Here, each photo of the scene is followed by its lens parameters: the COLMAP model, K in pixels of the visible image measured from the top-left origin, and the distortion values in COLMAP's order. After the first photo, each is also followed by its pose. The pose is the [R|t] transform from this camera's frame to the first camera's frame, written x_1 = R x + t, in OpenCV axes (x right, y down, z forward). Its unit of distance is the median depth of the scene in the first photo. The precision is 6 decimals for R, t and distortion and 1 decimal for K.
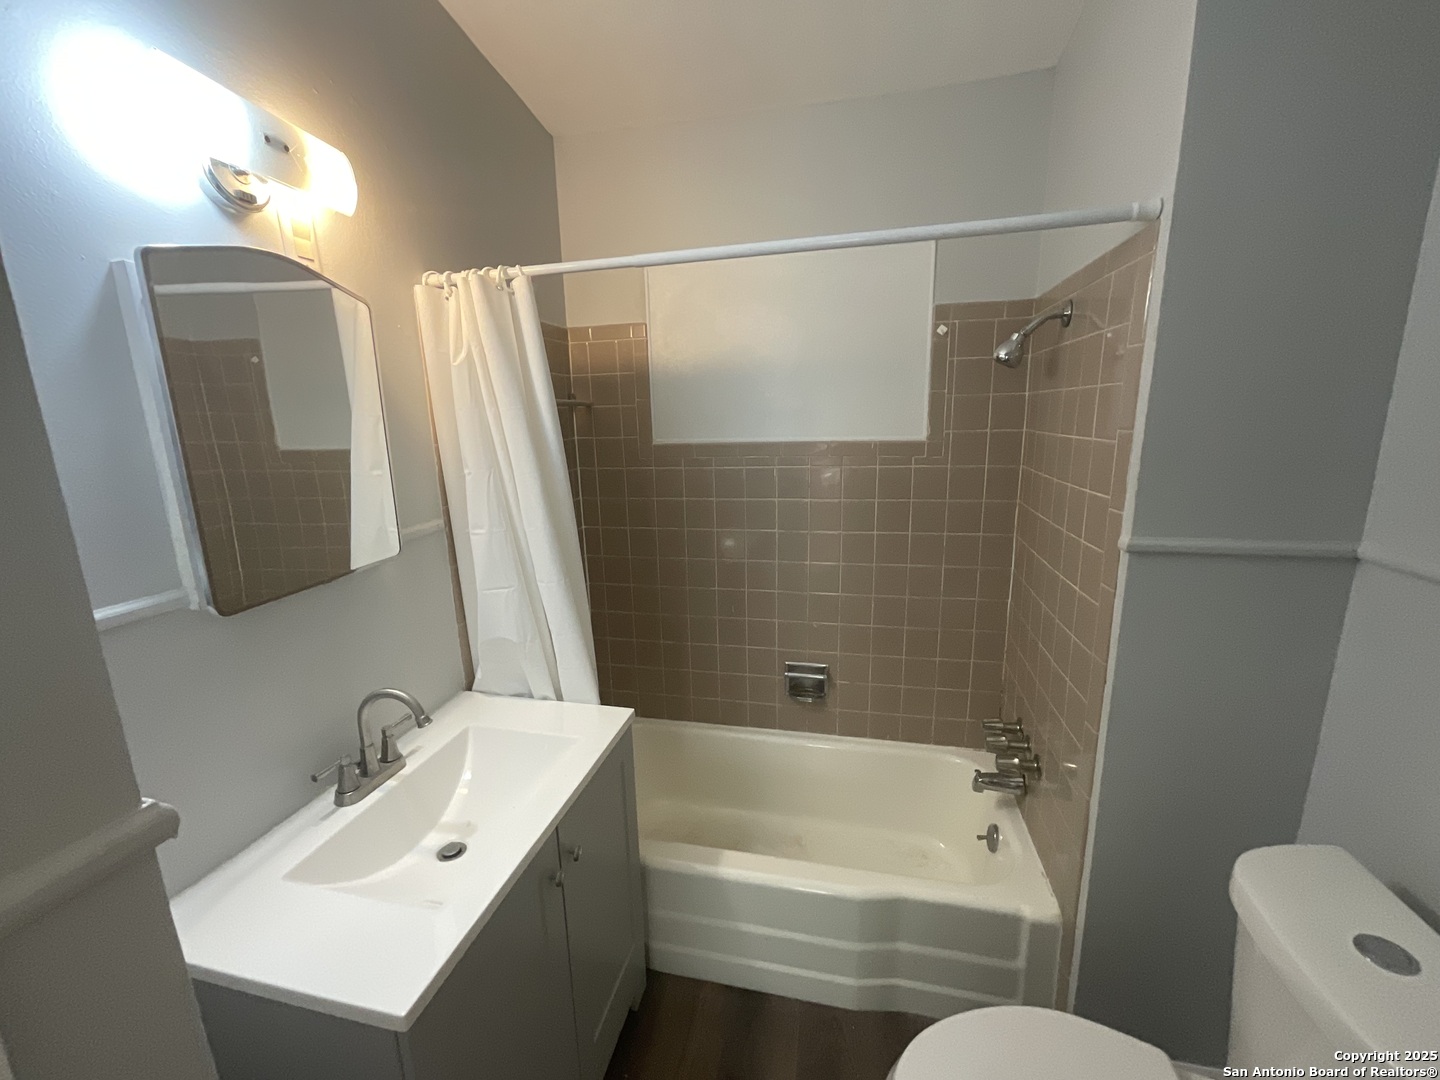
lens RADIAL K [[586.6, 0, 717.2], [0, 586.6, 538.7], [0, 0, 1]] dist [0.002240, -0.000249]
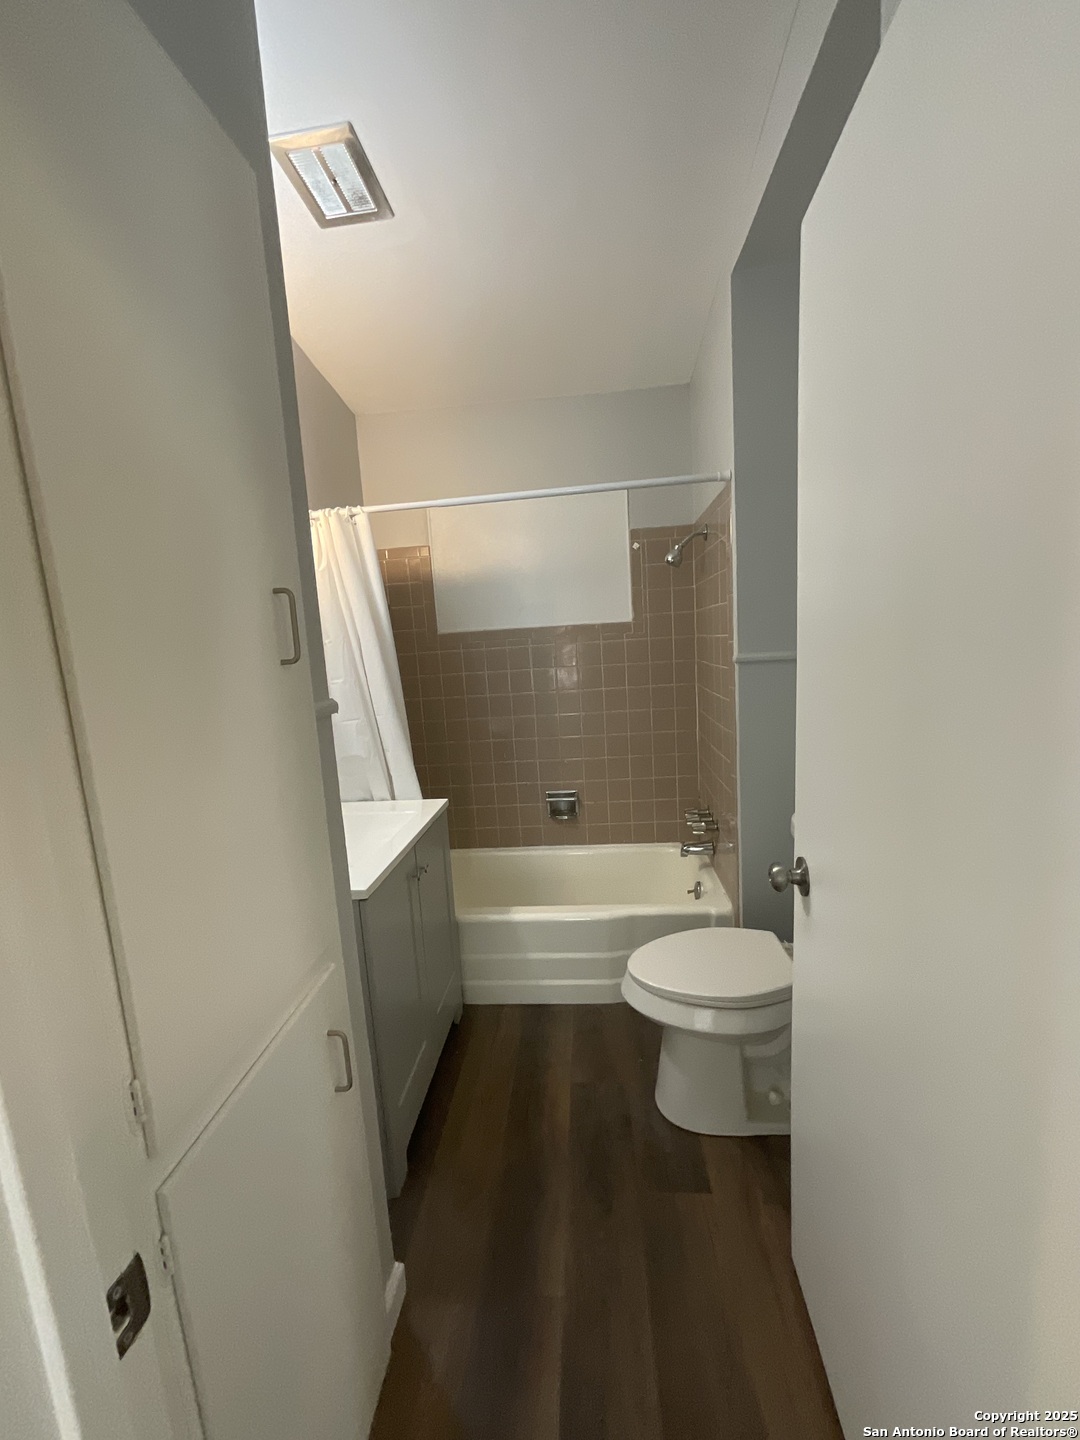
lens RADIAL K [[586.6, 0, 540.5], [0, 586.6, 724.3], [0, 0, 1]] dist [0.002240, -0.000249]
pose [[0.989587, -0.055336, 0.132874, -0.078013], [0.065087, 0.995408, -0.070196, 0.180223], [-0.128379, 0.078113, 0.988644, -0.399425]]
